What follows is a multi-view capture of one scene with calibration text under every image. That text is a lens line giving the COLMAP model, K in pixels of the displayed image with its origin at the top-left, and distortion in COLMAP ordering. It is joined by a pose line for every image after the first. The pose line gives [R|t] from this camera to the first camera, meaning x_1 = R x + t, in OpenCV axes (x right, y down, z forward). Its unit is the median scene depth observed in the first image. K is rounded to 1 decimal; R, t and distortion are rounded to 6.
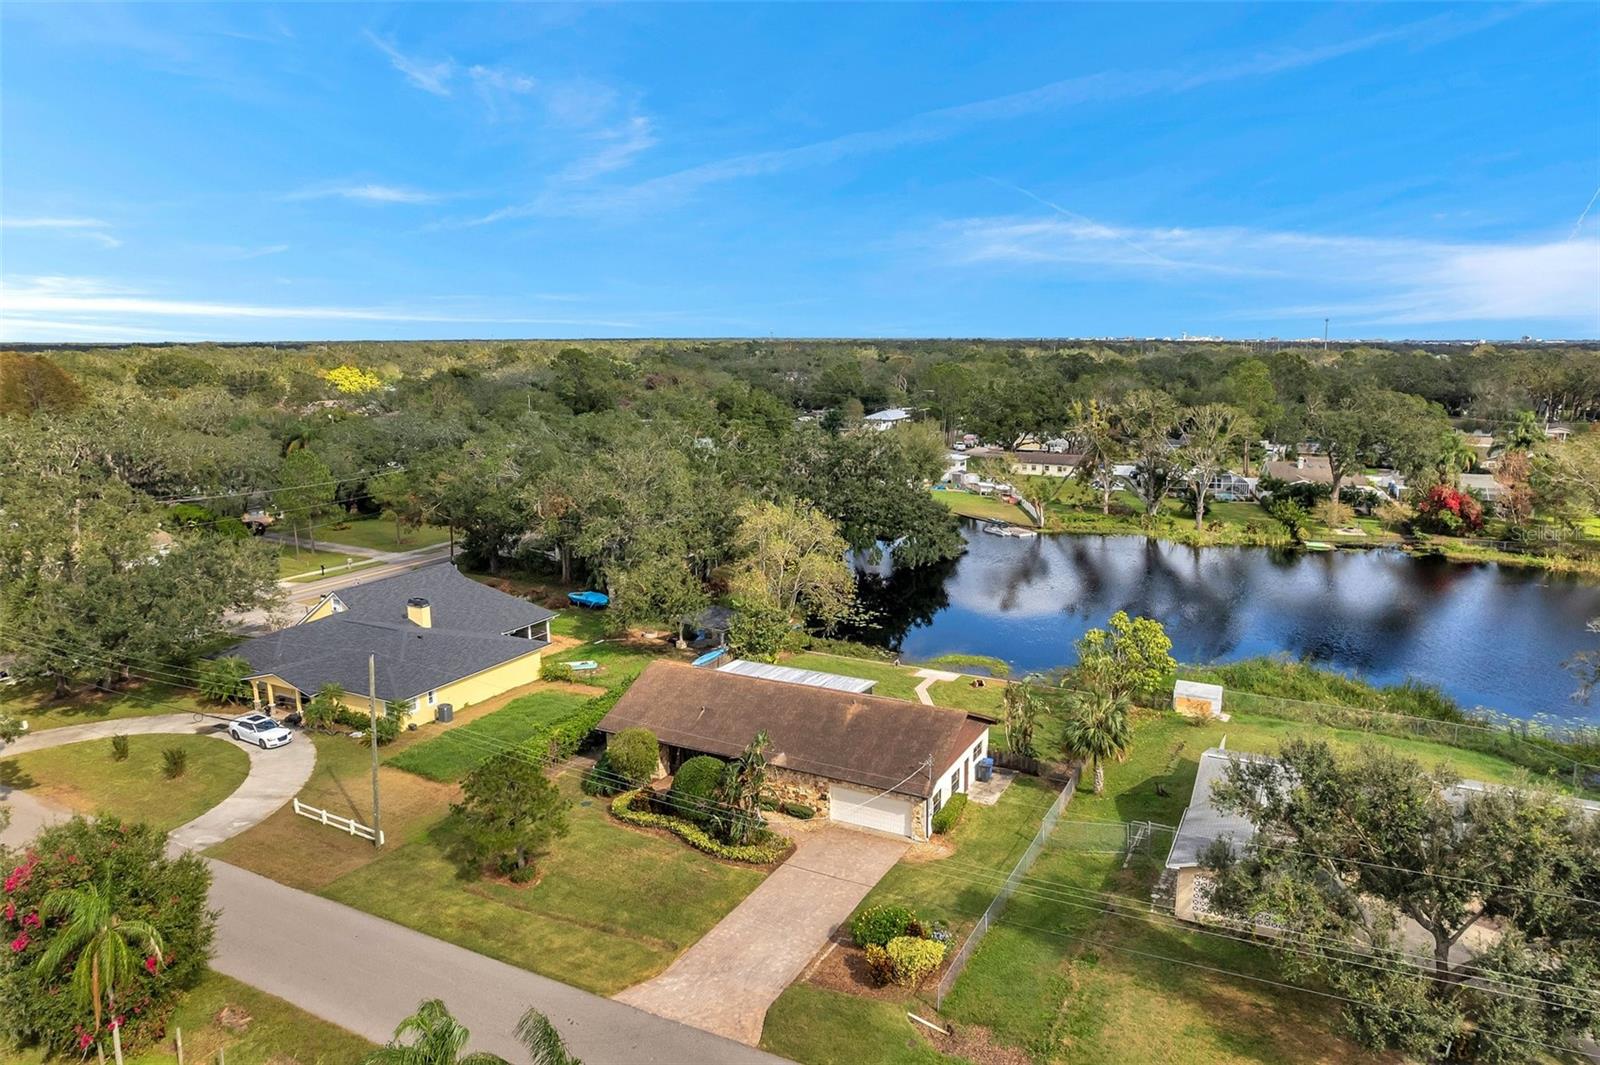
lens RADIAL K [[1023.0, 0, 800.0], [0, 1023.0, 532.5], [0, 0, 1]] dist [-0.070854, 0.040682]
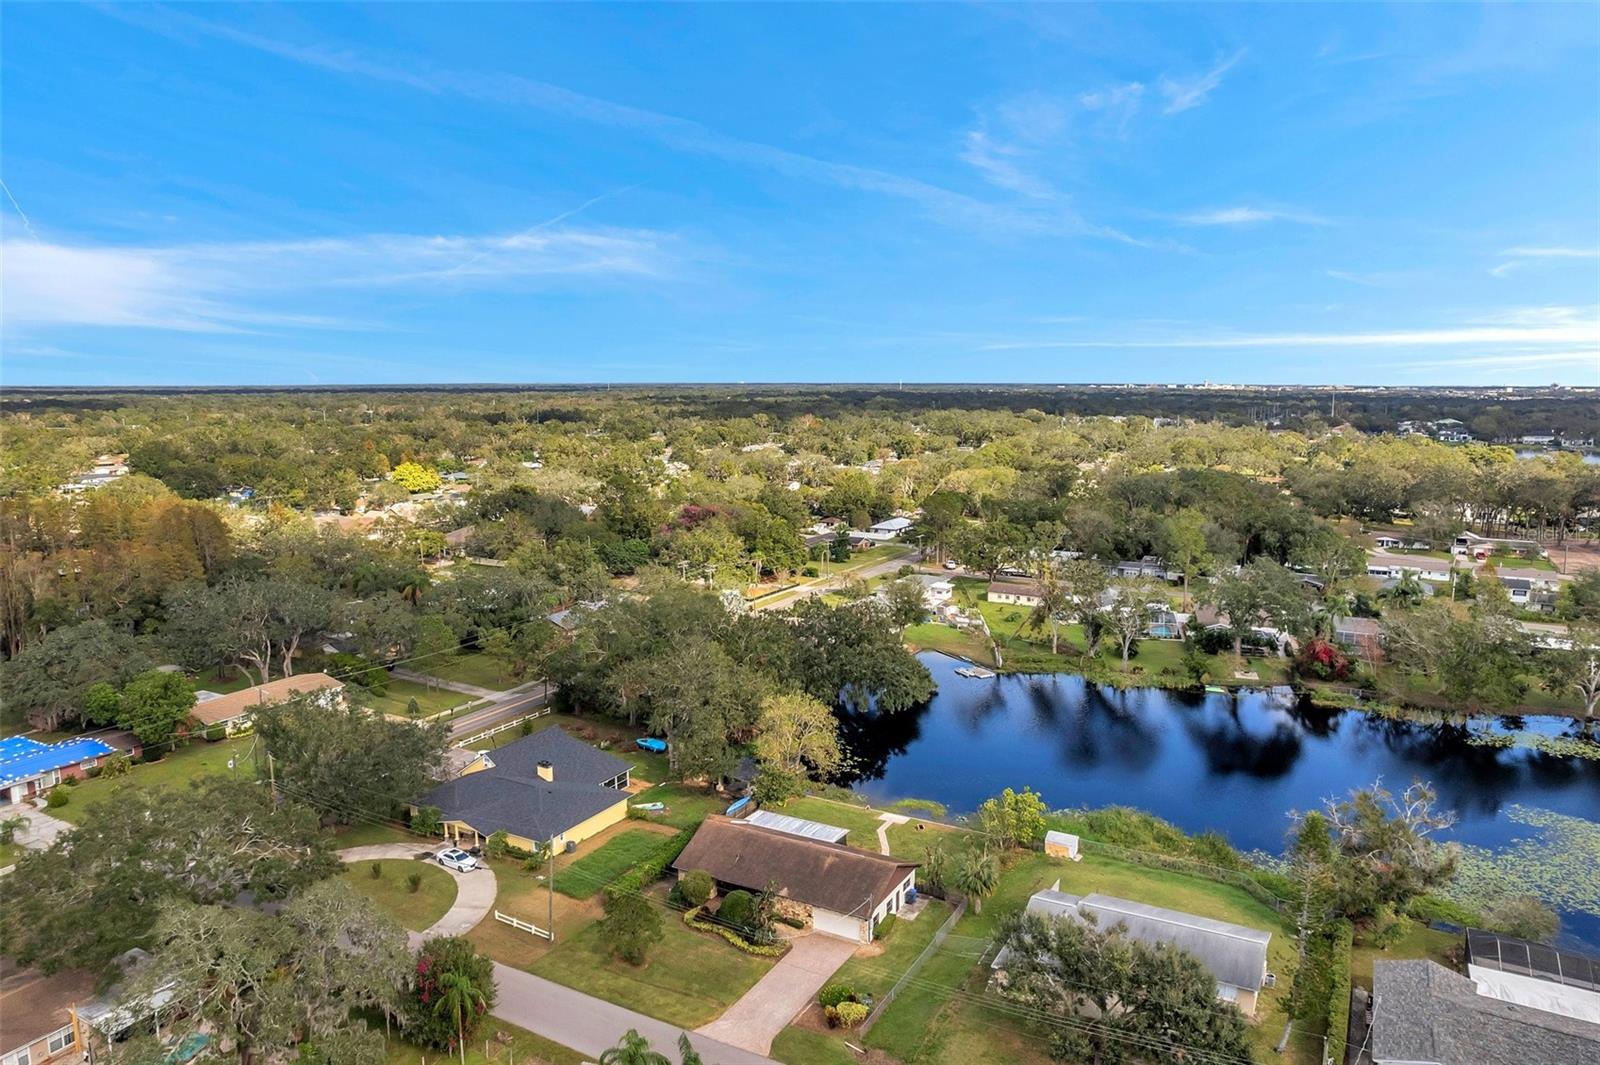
lens RADIAL K [[1039.3, 0, 800.0], [0, 1039.3, 532.5], [0, 0, 1]] dist [-0.061743, -0.000152]
pose [[0.999712, 0.011775, -0.020916, 0.033269], [-0.012444, 0.999405, -0.032183, -0.298692], [0.020525, 0.032434, 0.999263, -0.680684]]
